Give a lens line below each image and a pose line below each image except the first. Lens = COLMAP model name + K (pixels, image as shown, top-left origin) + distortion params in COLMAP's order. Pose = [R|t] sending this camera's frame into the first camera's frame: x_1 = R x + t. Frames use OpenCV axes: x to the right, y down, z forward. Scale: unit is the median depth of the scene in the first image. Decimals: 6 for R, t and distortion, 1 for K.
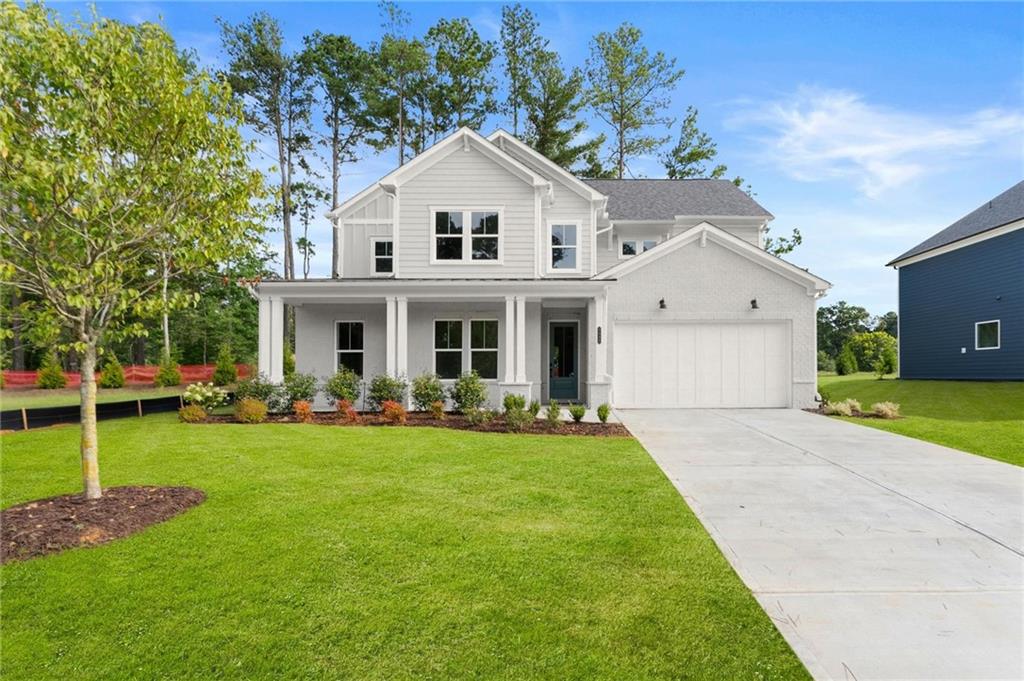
lens RADIAL K [[413.5, 0, 512.9], [0, 413.5, 350.9], [0, 0, 1]] dist [-0.000392, -0.000553]
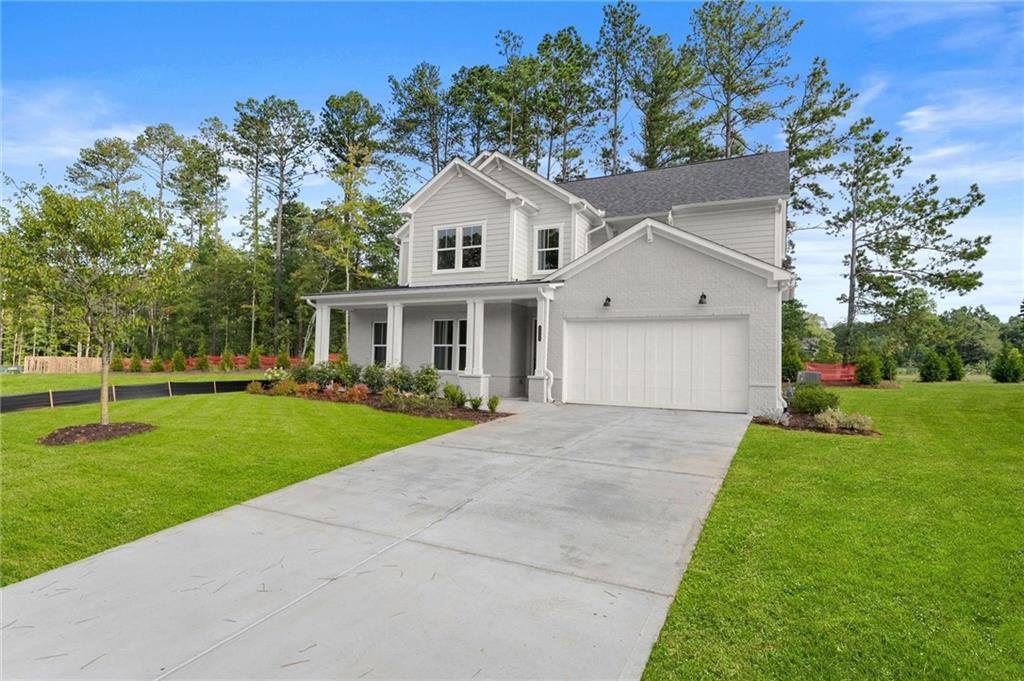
lens RADIAL K [[413.5, 0, 507.2], [0, 413.5, 331.2], [0, 0, 1]] dist [-0.000392, -0.000553]
pose [[0.923790, -0.004689, -0.382870, 0.462408], [-0.006095, 0.999618, -0.026949, -0.011461], [0.382850, 0.027229, 0.923409, -0.027056]]
